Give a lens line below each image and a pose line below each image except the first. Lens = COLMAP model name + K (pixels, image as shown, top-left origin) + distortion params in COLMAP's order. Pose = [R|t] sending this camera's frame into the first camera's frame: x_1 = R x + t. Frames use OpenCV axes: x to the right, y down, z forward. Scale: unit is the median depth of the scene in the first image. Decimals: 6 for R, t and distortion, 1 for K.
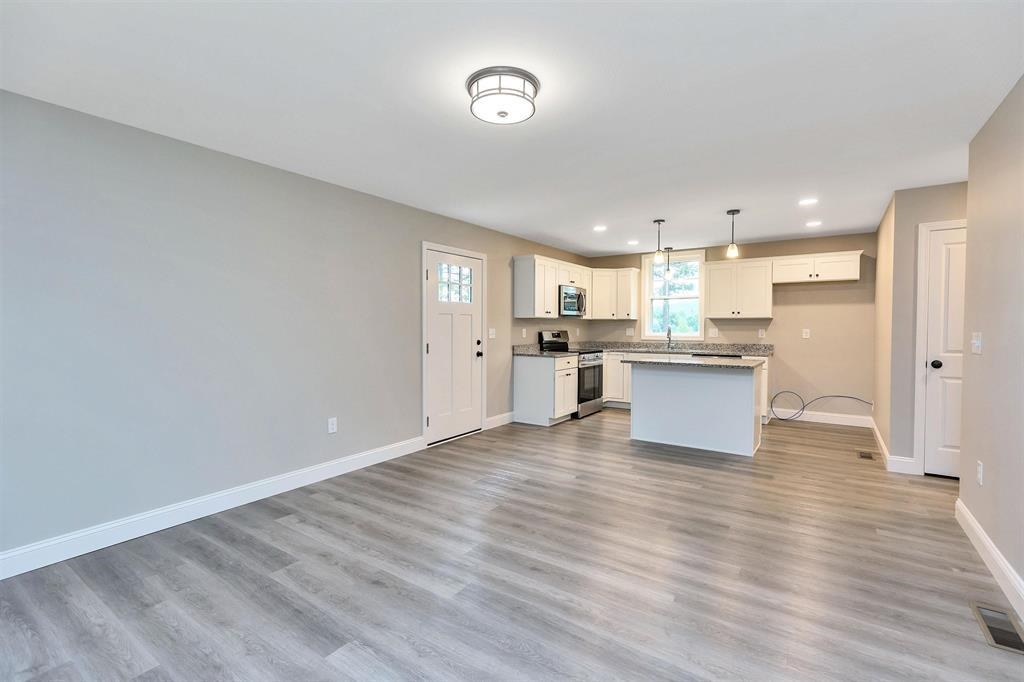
lens RADIAL K [[459.4, 0, 509.9], [0, 459.4, 338.2], [0, 0, 1]] dist [0.001615, 0.000084]
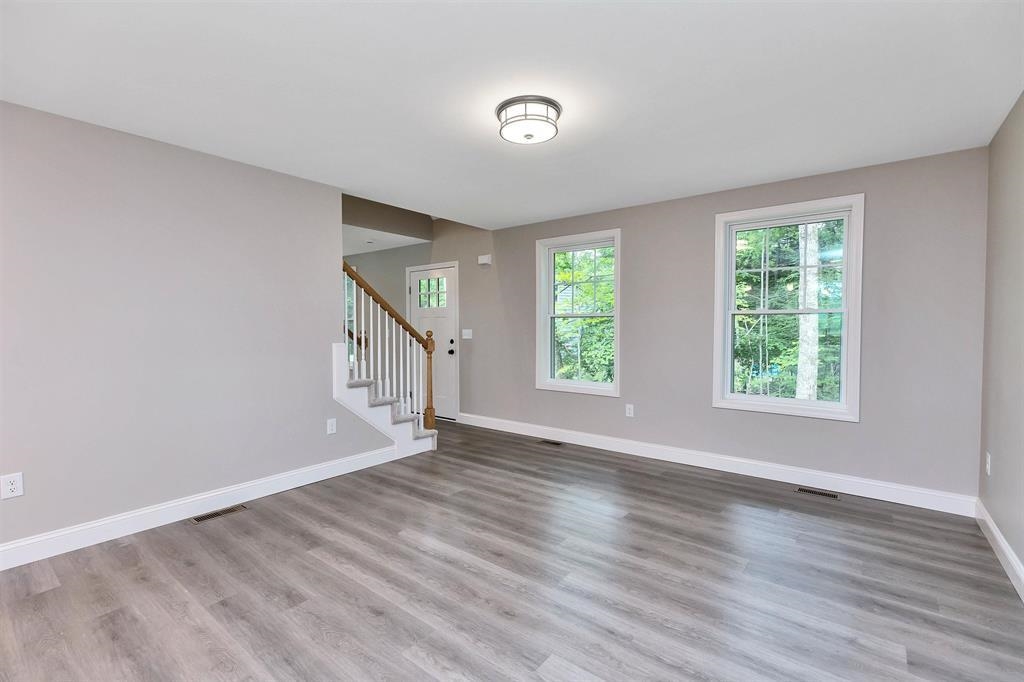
lens RADIAL K [[455.1, 0, 512.0], [0, 455.1, 341.0], [0, 0, 1]] dist [0.002651, 0.000213]
pose [[-0.998282, -0.003181, 0.058504, -0.013770], [0.000158, 0.998375, 0.056978, -0.019621], [-0.058590, 0.056889, -0.996660, 0.772038]]
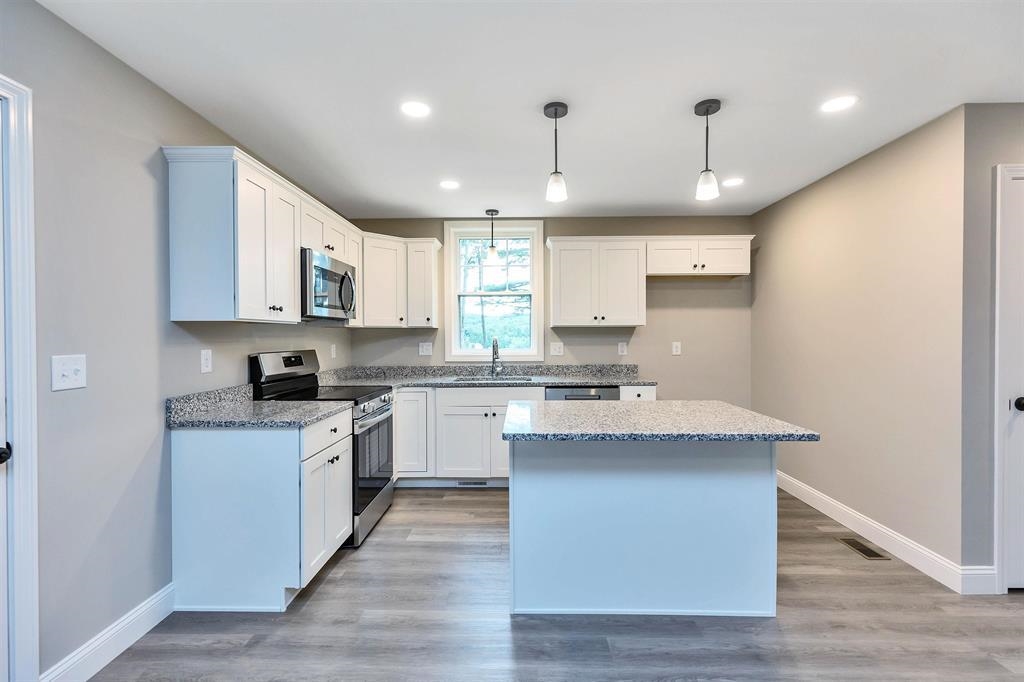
lens RADIAL K [[456.9, 0, 512.5], [0, 456.9, 338.4], [0, 0, 1]] dist [0.003725, 0.000481]
pose [[0.830133, -0.007957, 0.557509, 0.030518], [0.019387, 0.999705, -0.014600, -0.019997], [-0.557228, 0.022929, 0.830043, 0.540024]]
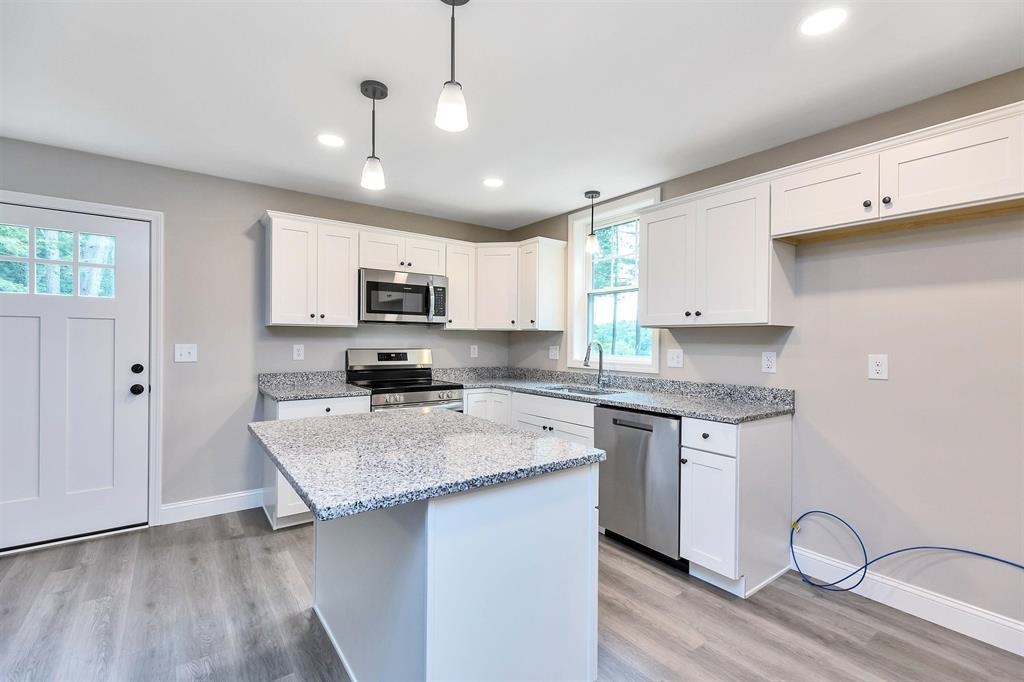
lens RADIAL K [[455.1, 0, 512.0], [0, 455.1, 341.0], [0, 0, 1]] dist [0.002651, 0.000213]
pose [[0.947260, 0.008218, -0.320360, 0.473598], [-0.016687, 0.999580, -0.023698, -0.016735], [0.320031, 0.027794, 0.946999, 0.542327]]
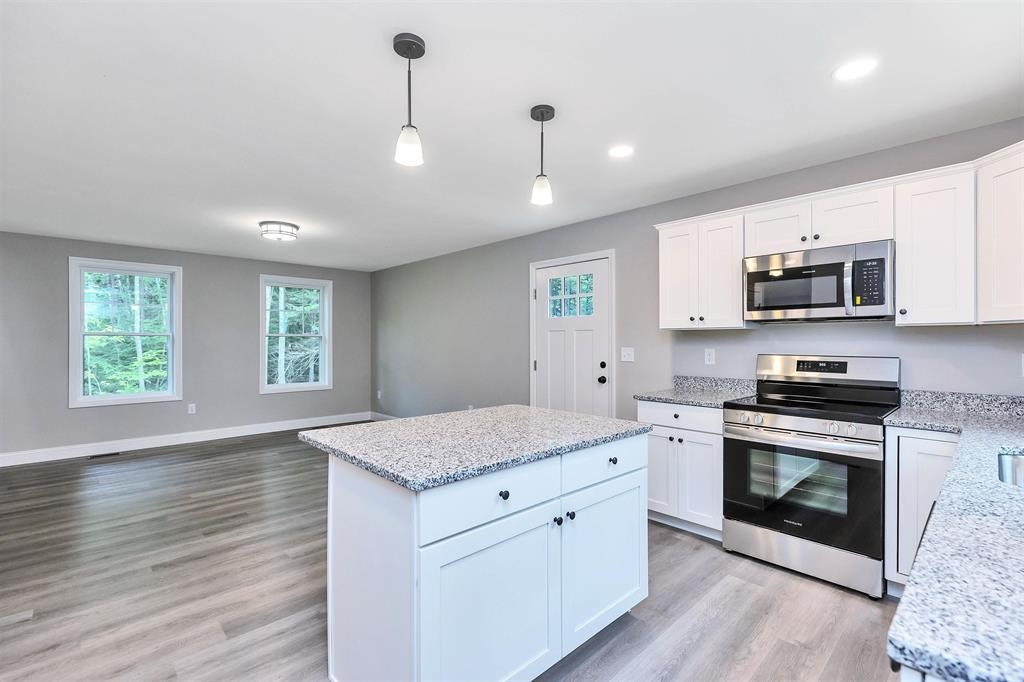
lens RADIAL K [[455.1, 0, 512.0], [0, 455.1, 341.0], [0, 0, 1]] dist [0.002651, 0.000213]
pose [[-0.202726, 0.000030, -0.979235, 0.629491], [-0.023860, 0.999703, 0.004970, -0.027813], [0.978945, 0.024372, -0.202666, 0.879020]]
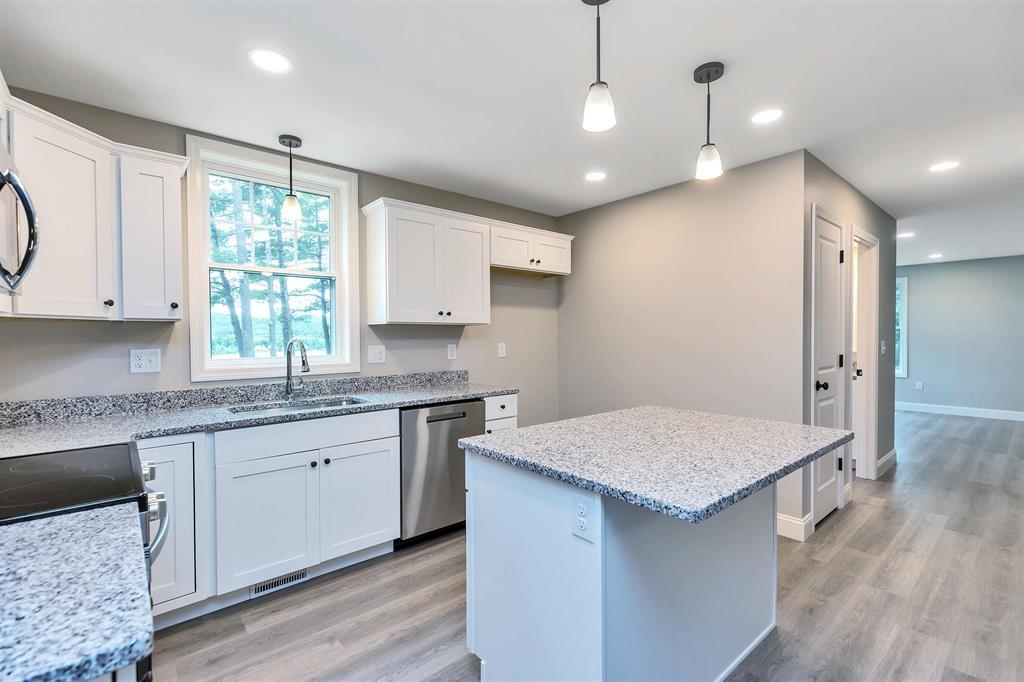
lens RADIAL K [[455.1, 0, 512.0], [0, 455.1, 341.0], [0, 0, 1]] dist [0.002651, 0.000213]
pose [[0.250333, -0.013970, 0.968059, 0.020090], [0.031675, 0.999479, 0.006232, -0.026042], [-0.967641, 0.029103, 0.250645, 0.811854]]
